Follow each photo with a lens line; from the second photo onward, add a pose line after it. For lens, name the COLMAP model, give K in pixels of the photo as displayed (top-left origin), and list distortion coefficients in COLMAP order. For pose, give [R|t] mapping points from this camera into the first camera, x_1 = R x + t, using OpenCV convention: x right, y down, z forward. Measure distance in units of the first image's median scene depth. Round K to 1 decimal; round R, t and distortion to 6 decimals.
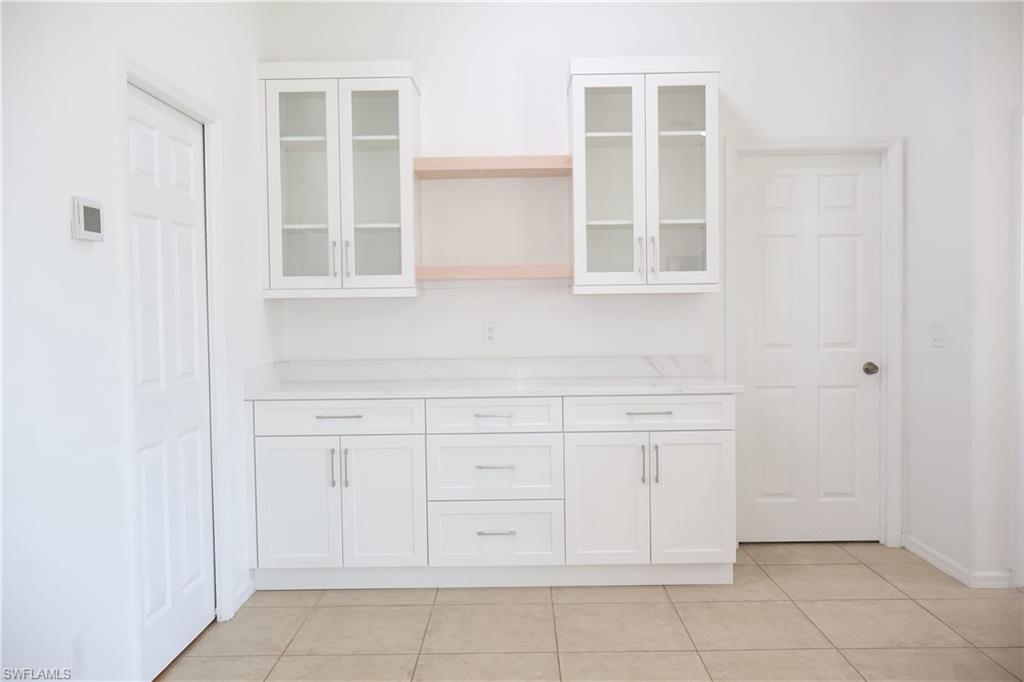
lens RADIAL K [[848.4, 0, 512.0], [0, 848.4, 341.0], [0, 0, 1]] dist [-0.013112, 0.004749]
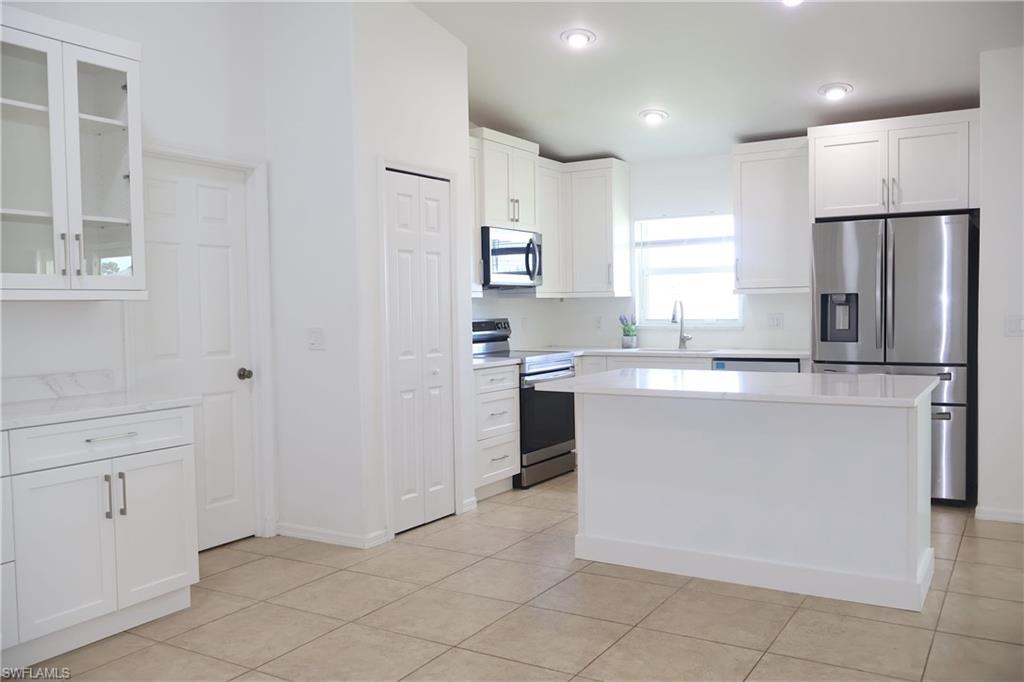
lens RADIAL K [[848.4, 0, 512.0], [0, 848.4, 341.0], [0, 0, 1]] dist [-0.013112, 0.004749]
pose [[0.512157, -0.030396, 0.858354, -0.346329], [0.046570, 0.998886, 0.007586, -0.000746], [-0.857629, 0.036088, 0.513002, 0.186185]]
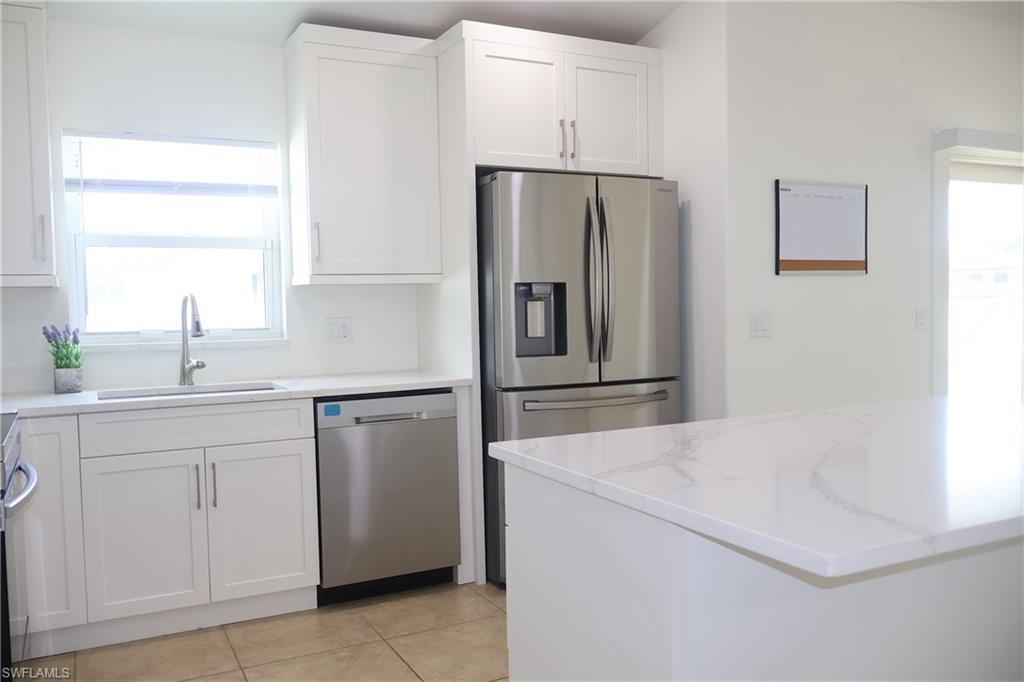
lens RADIAL K [[855.7, 0, 512.0], [0, 855.7, 341.0], [0, 0, 1]] dist [-0.004126, 0.002594]
pose [[-0.461060, -0.020453, 0.887133, 0.307106], [0.063566, 0.996405, 0.056008, -0.033354], [-0.885089, 0.082214, -0.458102, 0.875690]]
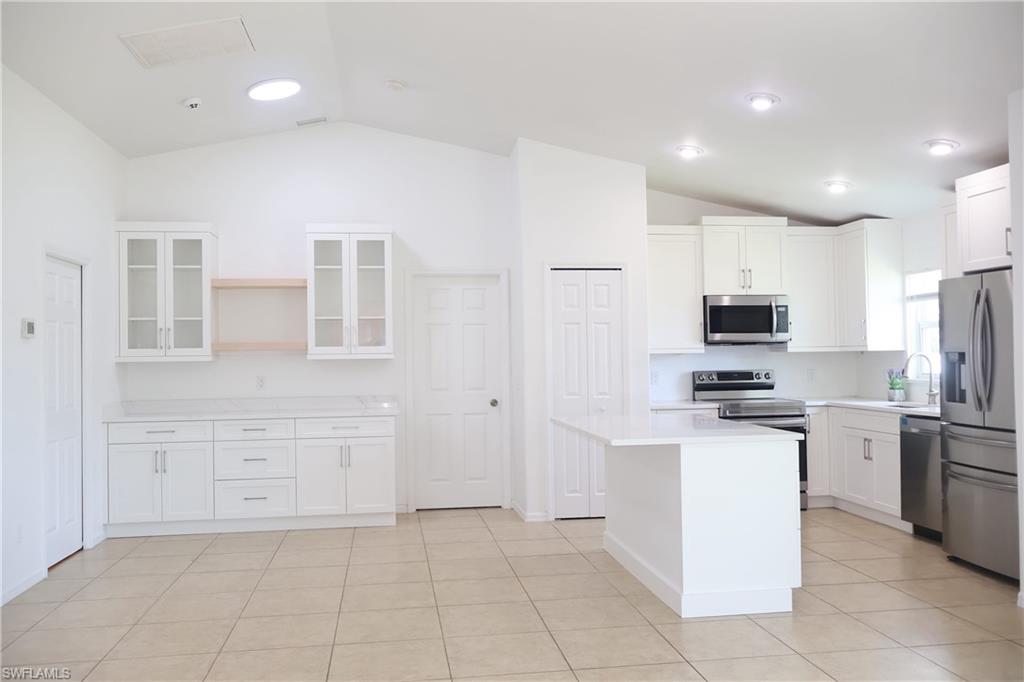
lens RADIAL K [[846.9, 0, 512.0], [0, 846.9, 341.0], [0, 0, 1]] dist [-0.008938, 0.004272]
pose [[0.988128, 0.002416, 0.153612, 0.219189], [0.007314, 0.998002, -0.062750, 0.017706], [-0.153457, 0.063129, 0.986137, -0.752150]]
